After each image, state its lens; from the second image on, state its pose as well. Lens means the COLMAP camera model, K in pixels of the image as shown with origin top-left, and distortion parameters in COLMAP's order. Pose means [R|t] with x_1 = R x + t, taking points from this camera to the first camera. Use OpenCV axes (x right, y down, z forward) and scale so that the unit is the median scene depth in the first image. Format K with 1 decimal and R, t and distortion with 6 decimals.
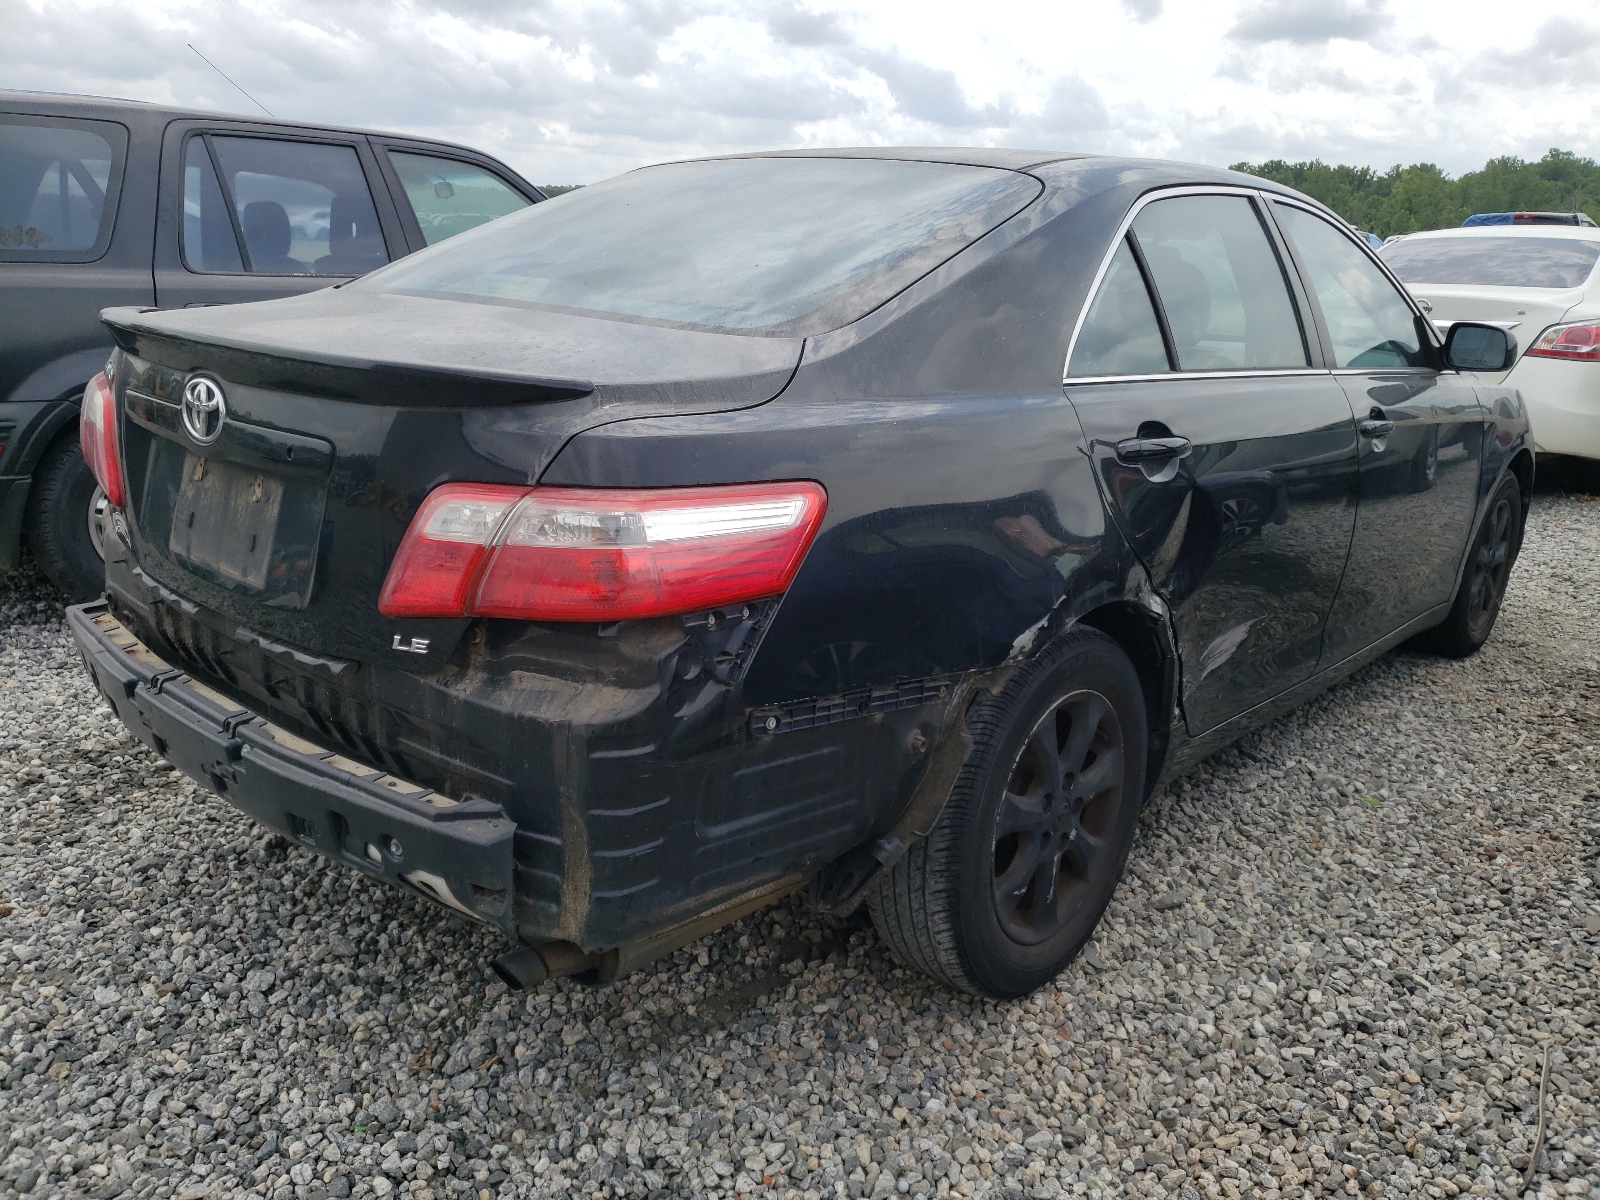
lens RADIAL K [[1212.4, 0, 802.9], [0, 1212.4, 600.6], [0, 0, 1]] dist [0.011689, 0.000487]
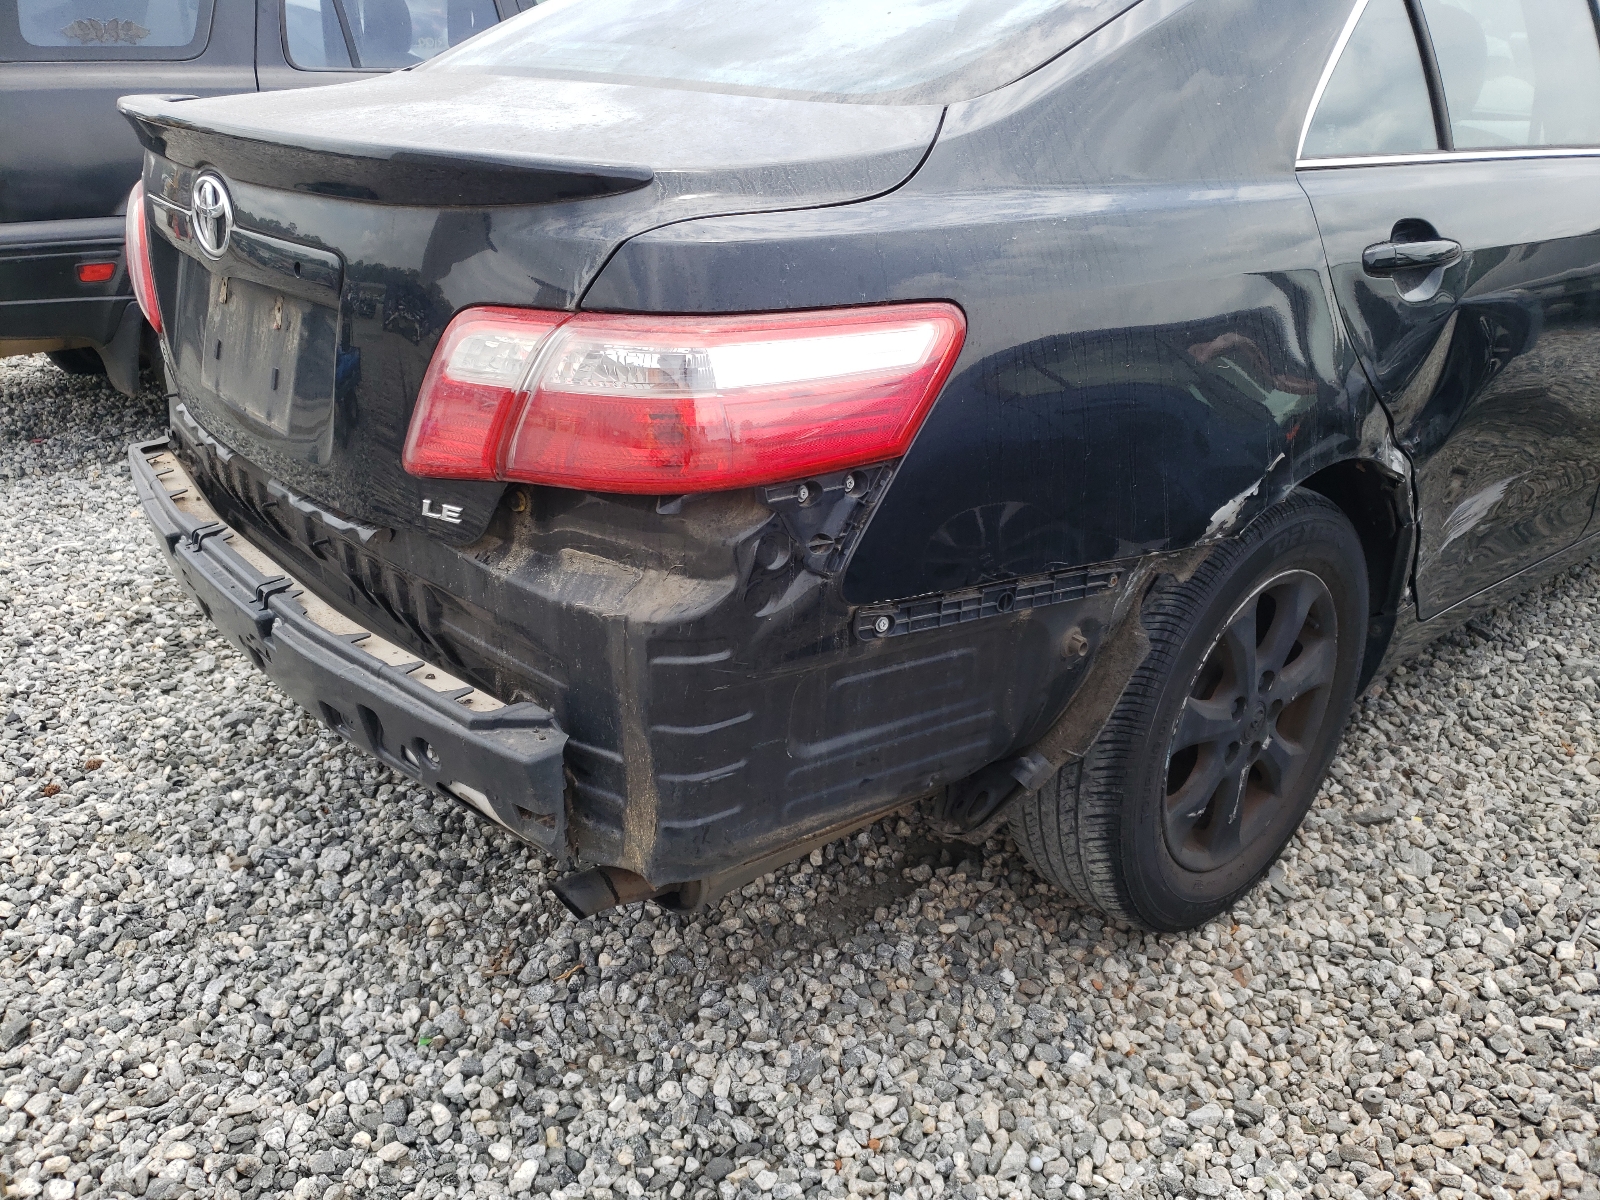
lens RADIAL K [[1212.4, 0, 793.4], [0, 1212.4, 596.0], [0, 0, 1]] dist [0.011689, 0.000487]
pose [[0.990454, 0.029531, -0.134640, 0.016568], [-0.010122, 0.989727, 0.142613, -0.021548], [0.137468, -0.139889, 0.980578, 0.193645]]
